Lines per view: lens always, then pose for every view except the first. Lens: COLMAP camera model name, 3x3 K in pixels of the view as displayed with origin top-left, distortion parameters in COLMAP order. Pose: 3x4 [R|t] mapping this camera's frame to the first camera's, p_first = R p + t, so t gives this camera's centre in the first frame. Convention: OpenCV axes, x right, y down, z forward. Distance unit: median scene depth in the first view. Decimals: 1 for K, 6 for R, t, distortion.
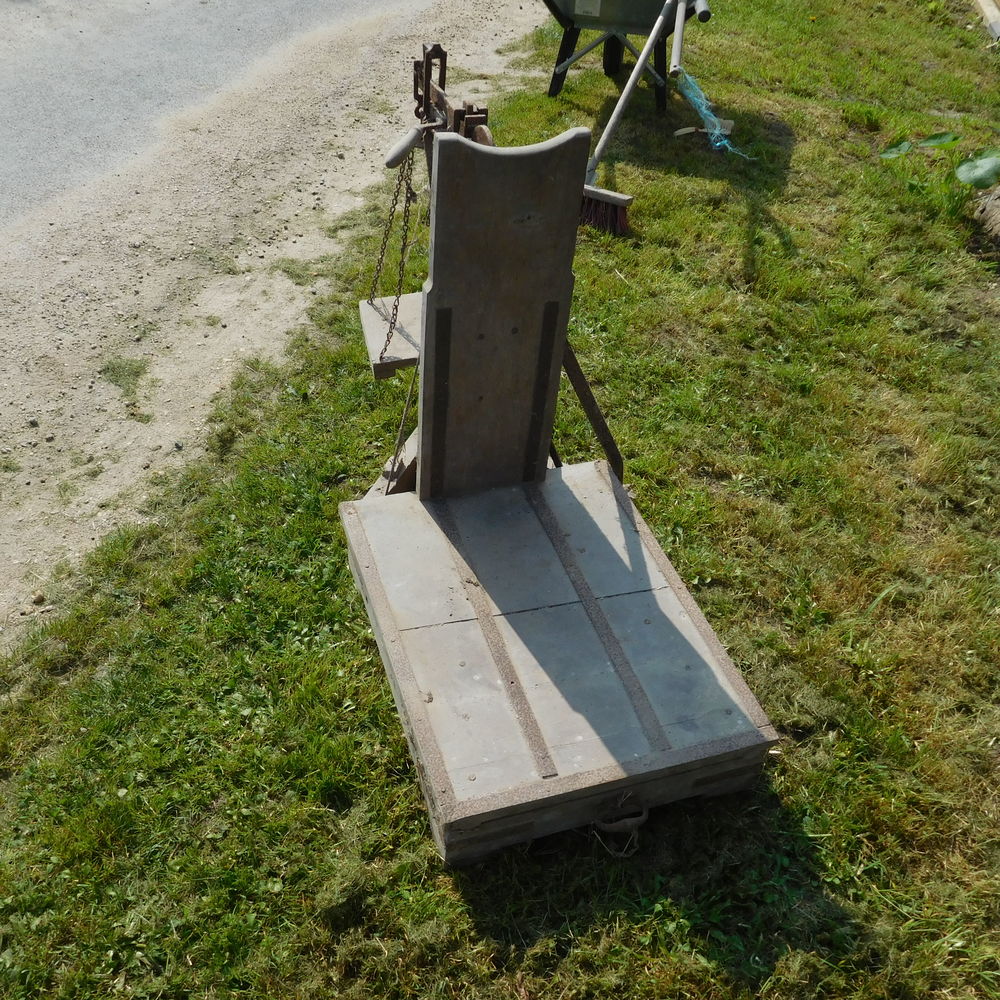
lens RADIAL K [[999.0, 0, 499.1], [0, 999.0, 478.6], [0, 0, 1]] dist [-0.009090, -0.025764]
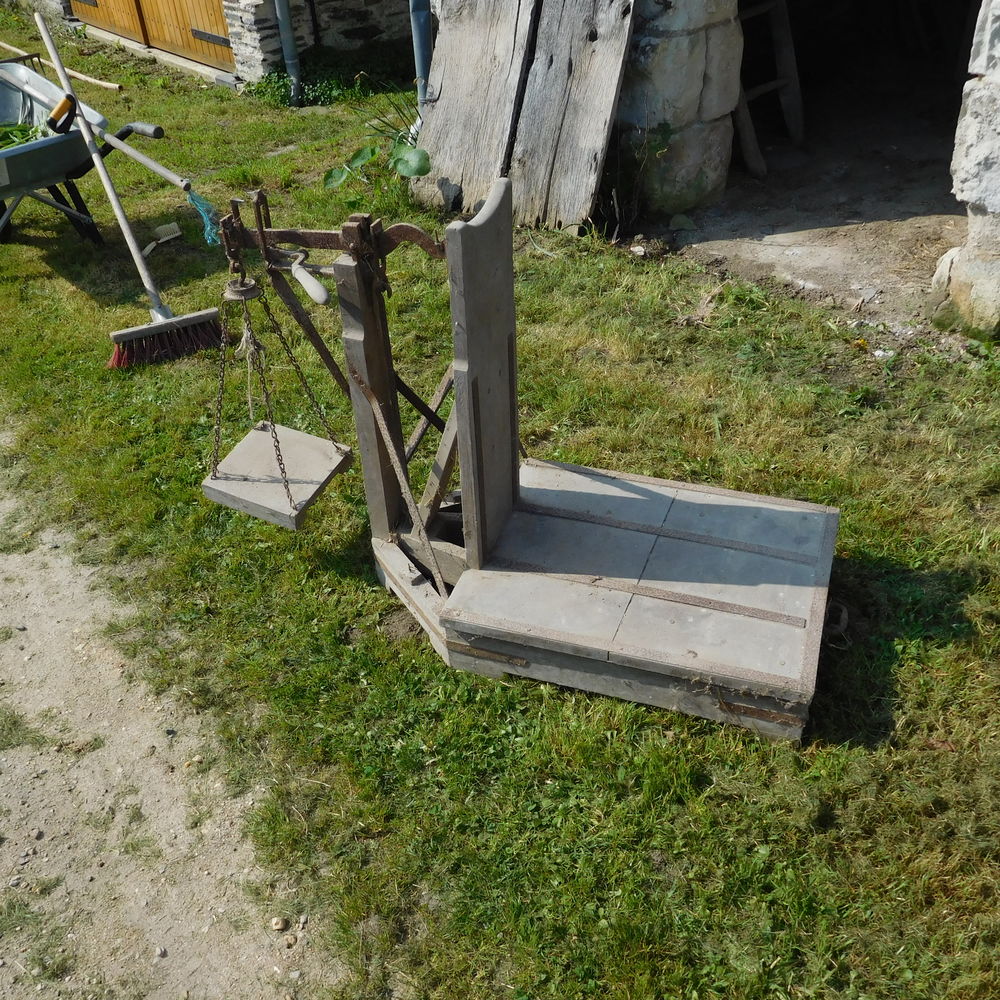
lens RADIAL K [[999.0, 0, 499.1], [0, 999.0, 478.6], [0, 0, 1]] dist [-0.009090, -0.025764]
pose [[0.610200, -0.544989, 0.575015, -0.621852], [0.587126, 0.798387, 0.133645, -0.184031], [-0.531920, 0.256056, 0.807153, 0.120597]]
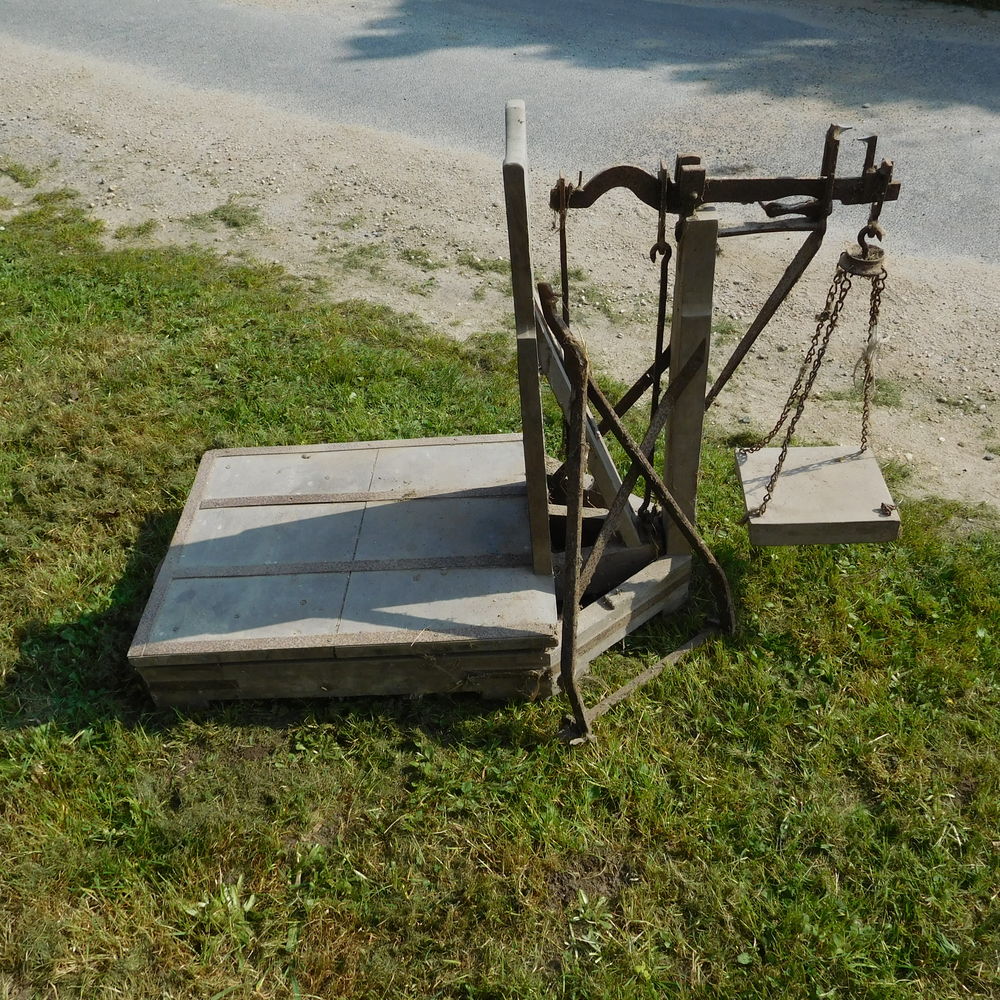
lens RADIAL K [[999.0, 0, 499.1], [0, 999.0, 478.6], [0, 0, 1]] dist [-0.009090, -0.025764]
pose [[-0.328984, 0.534716, -0.778363, 0.708631], [-0.591185, 0.526124, 0.611305, -0.571547], [0.736390, 0.661266, 0.143029, 0.839272]]
